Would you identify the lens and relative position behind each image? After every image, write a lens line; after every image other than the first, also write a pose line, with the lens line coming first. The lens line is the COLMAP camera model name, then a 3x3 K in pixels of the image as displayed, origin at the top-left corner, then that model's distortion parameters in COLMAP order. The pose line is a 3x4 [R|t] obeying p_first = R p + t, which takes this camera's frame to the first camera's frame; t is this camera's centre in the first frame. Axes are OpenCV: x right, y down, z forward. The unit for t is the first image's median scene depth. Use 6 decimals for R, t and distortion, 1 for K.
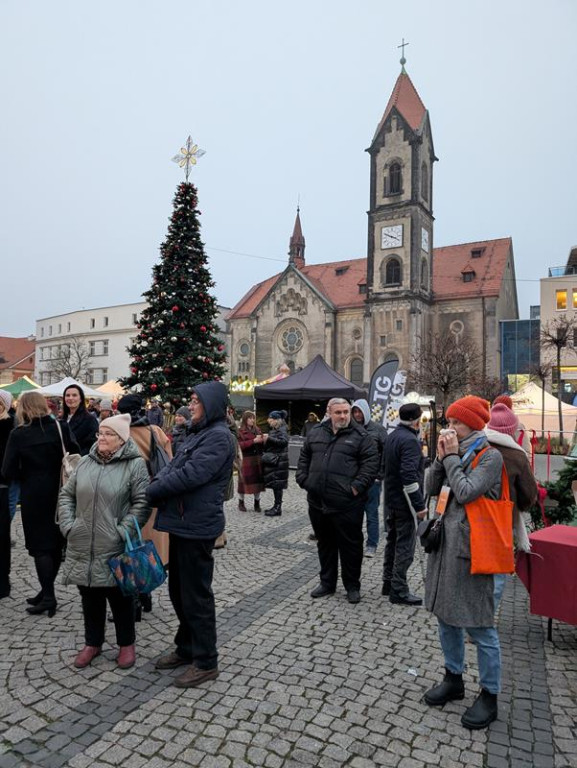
lens RADIAL K [[549.3, 0, 288.3], [0, 549.3, 381.9], [0, 0, 1]] dist [0.012458, -0.001435]
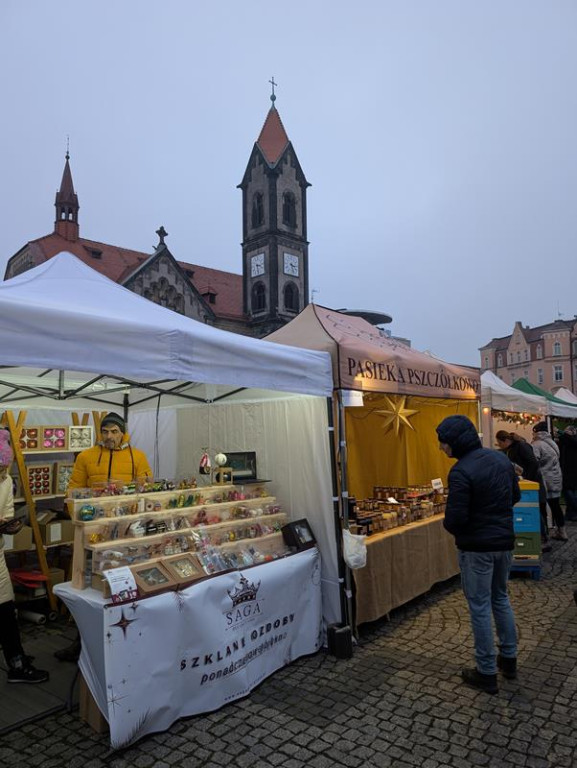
lens RADIAL K [[549.3, 0, 289.4], [0, 549.3, 391.6], [0, 0, 1]] dist [0.012458, -0.001435]
pose [[0.250135, 0.040681, 0.967356, -0.714109], [-0.032371, 0.998910, -0.033637, 0.014205], [-0.967670, -0.022900, 0.251179, 0.632335]]
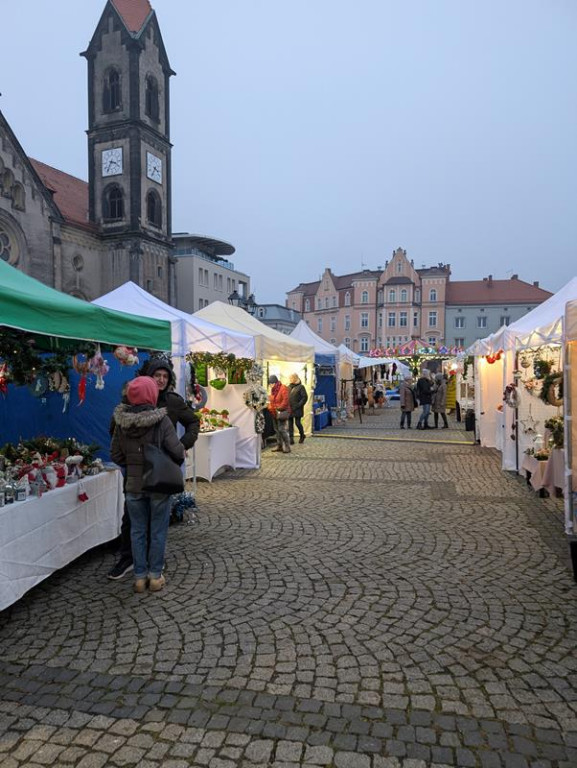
lens RADIAL K [[549.3, 0, 276.9], [0, 549.3, 386.0], [0, 0, 1]] dist [0.012458, -0.001435]
pose [[-0.156253, -0.048671, 0.986517, -0.625445], [-0.055263, 0.997651, 0.040468, 0.031451], [-0.986170, -0.048195, -0.158576, 0.803165]]
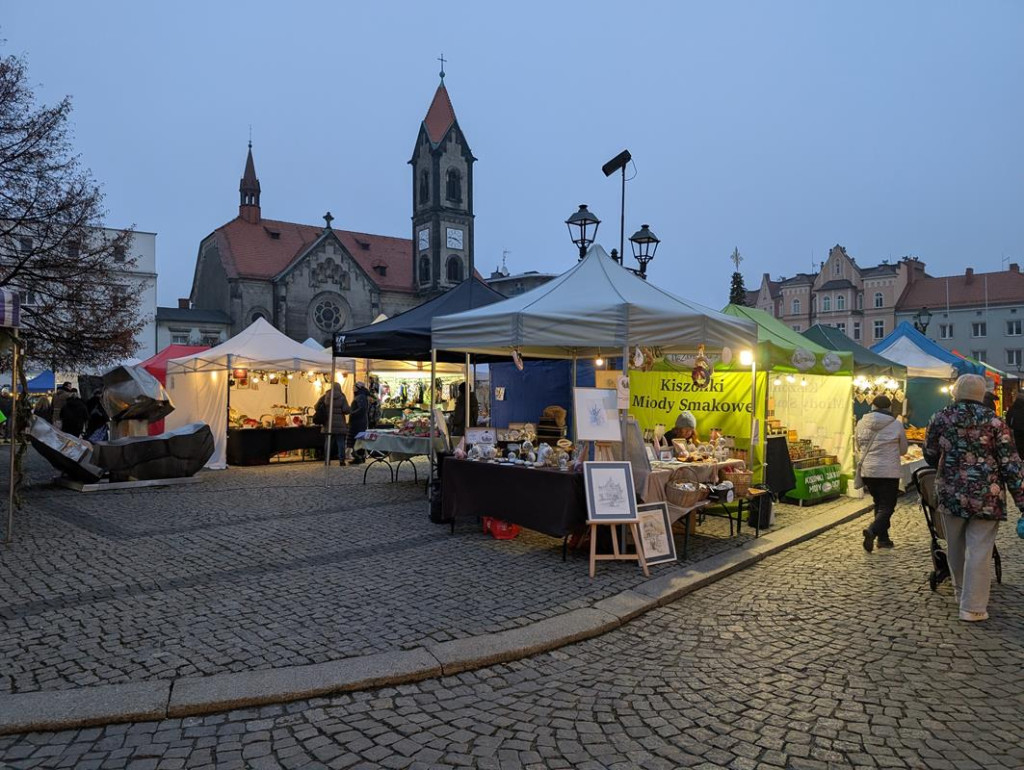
lens RADIAL K [[733.4, 0, 509.6], [0, 733.4, 378.3], [0, 0, 1]] dist [0.034788, -0.025918]
pose [[0.356861, -0.002944, 0.934153, -1.017384], [-0.038793, 0.999086, 0.017969, -0.007834], [-0.933352, -0.042651, 0.356421, 0.299502]]
